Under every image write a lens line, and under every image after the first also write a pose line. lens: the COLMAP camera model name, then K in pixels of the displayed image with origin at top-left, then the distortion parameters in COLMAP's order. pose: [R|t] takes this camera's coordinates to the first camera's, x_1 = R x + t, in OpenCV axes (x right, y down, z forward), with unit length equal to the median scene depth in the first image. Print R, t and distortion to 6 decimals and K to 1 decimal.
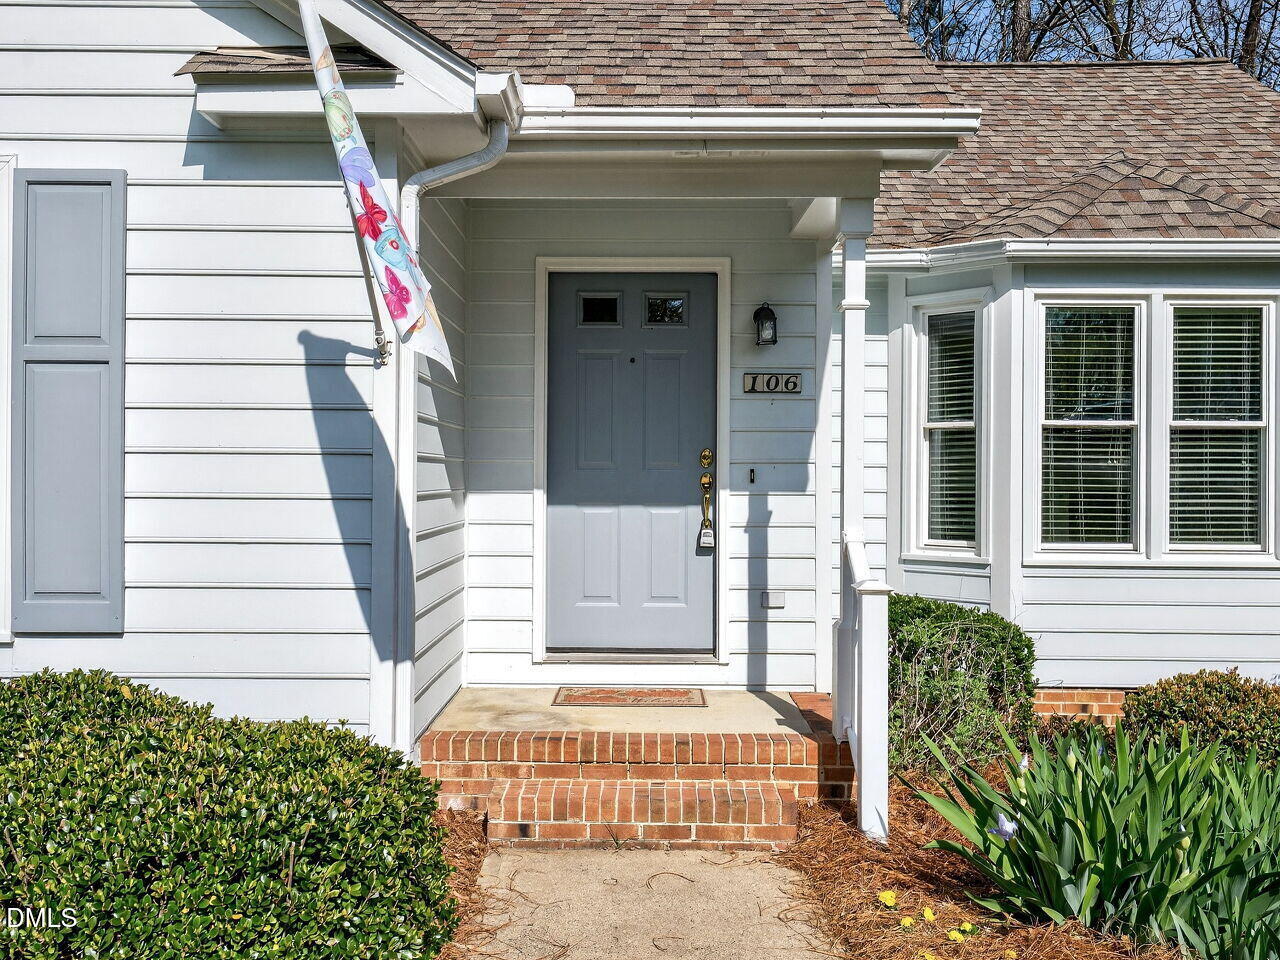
lens RADIAL K [[1259.2, 0, 640.0], [0, 1259.2, 480.0], [0, 0, 1]] dist [0.007791, 0.000008]
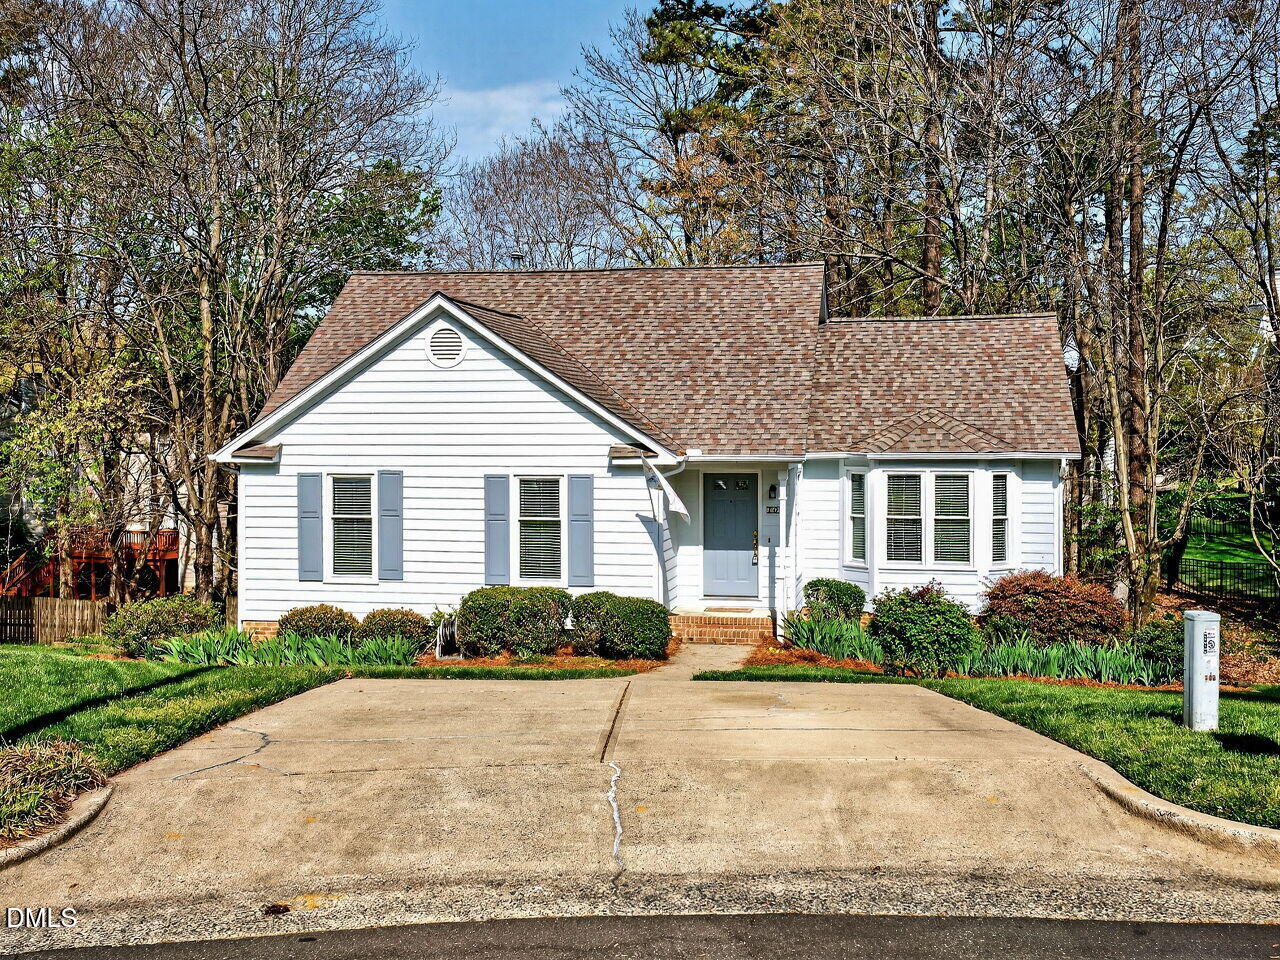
lens RADIAL K [[1259.2, 0, 640.0], [0, 1259.2, 480.0], [0, 0, 1]] dist [0.007791, 0.000008]
pose [[0.983397, -0.004097, -0.181423, 0.334918], [0.006738, 0.999880, 0.013947, -0.193696], [0.181344, -0.014938, 0.983306, -2.070162]]
